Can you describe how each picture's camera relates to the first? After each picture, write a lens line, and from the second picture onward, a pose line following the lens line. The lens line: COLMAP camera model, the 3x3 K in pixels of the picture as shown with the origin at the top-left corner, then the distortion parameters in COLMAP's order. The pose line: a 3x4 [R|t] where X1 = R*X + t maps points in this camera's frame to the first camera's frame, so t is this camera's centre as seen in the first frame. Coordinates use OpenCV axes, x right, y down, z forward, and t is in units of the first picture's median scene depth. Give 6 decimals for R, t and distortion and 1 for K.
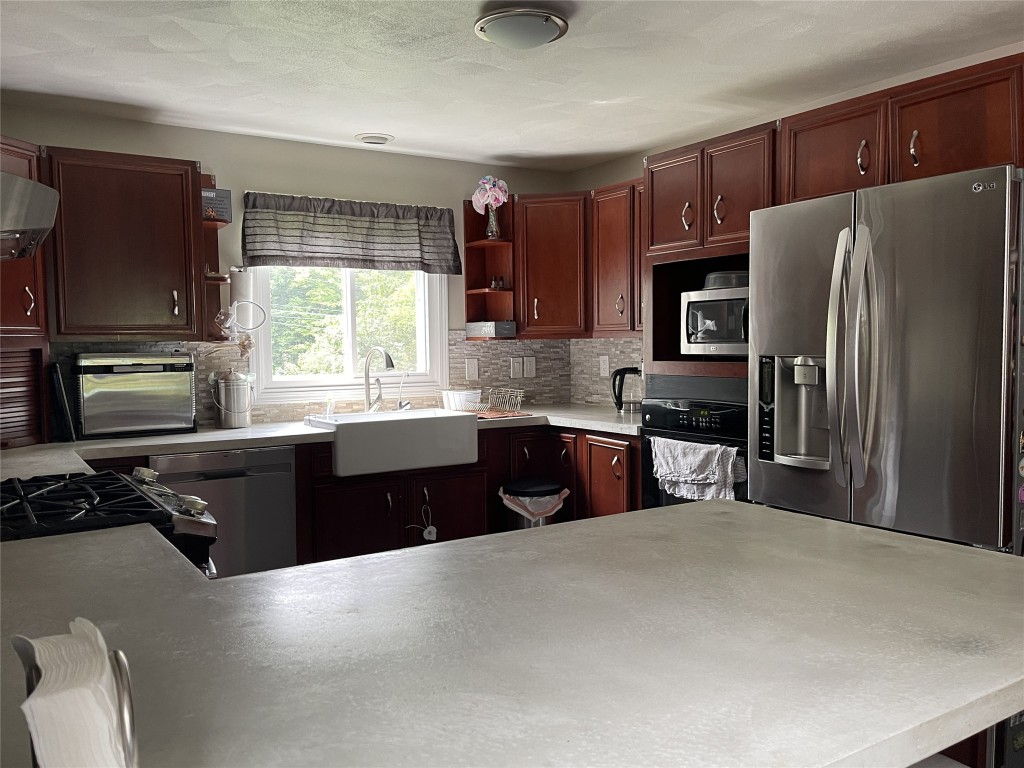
lens RADIAL K [[856.3, 0, 523.3], [0, 856.3, 385.9], [0, 0, 1]] dist [0.013938, -0.011223]
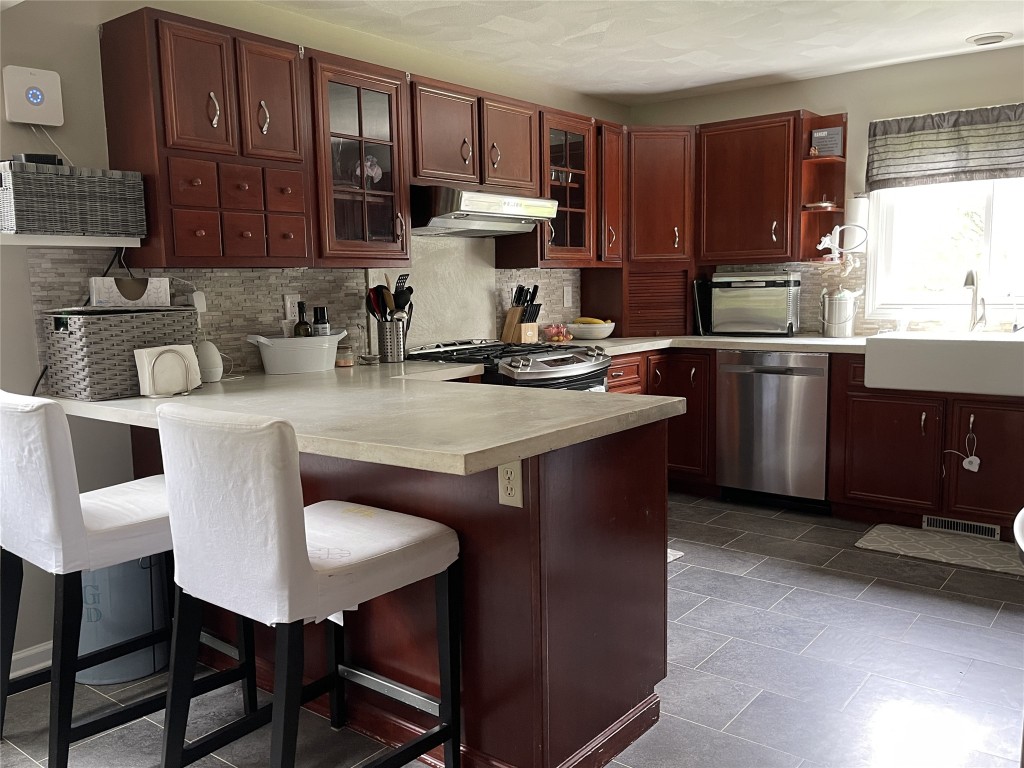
lens RADIAL K [[856.3, 0, 507.5], [0, 856.3, 388.2], [0, 0, 1]] dist [0.013938, -0.011223]
pose [[0.307986, 0.118958, -0.943925, 0.600727], [-0.033630, 0.992893, 0.114156, -0.000063], [0.950796, -0.003414, 0.309797, 0.222054]]
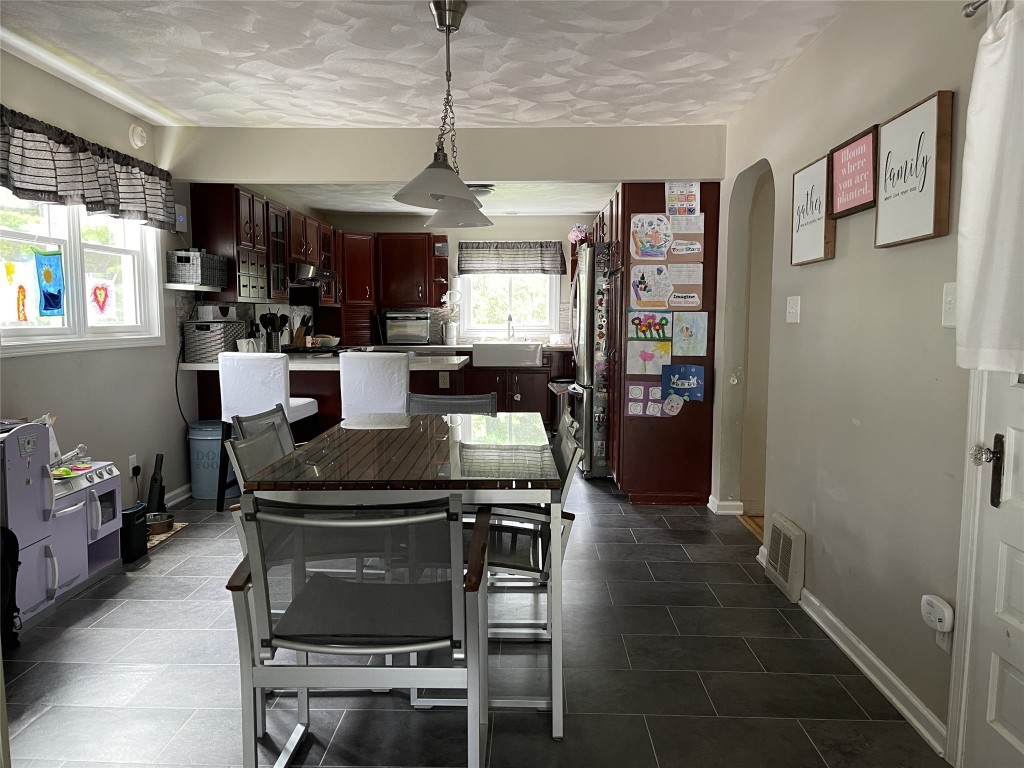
lens RADIAL K [[790.2, 0, 507.5], [0, 790.2, 391.7], [0, 0, 1]] dist [0.064155, -0.059537]
pose [[0.814673, 0.064876, -0.576280, 1.003565], [-0.040803, 0.997672, 0.054633, 0.048943], [0.578483, -0.020994, 0.815424, -0.633652]]
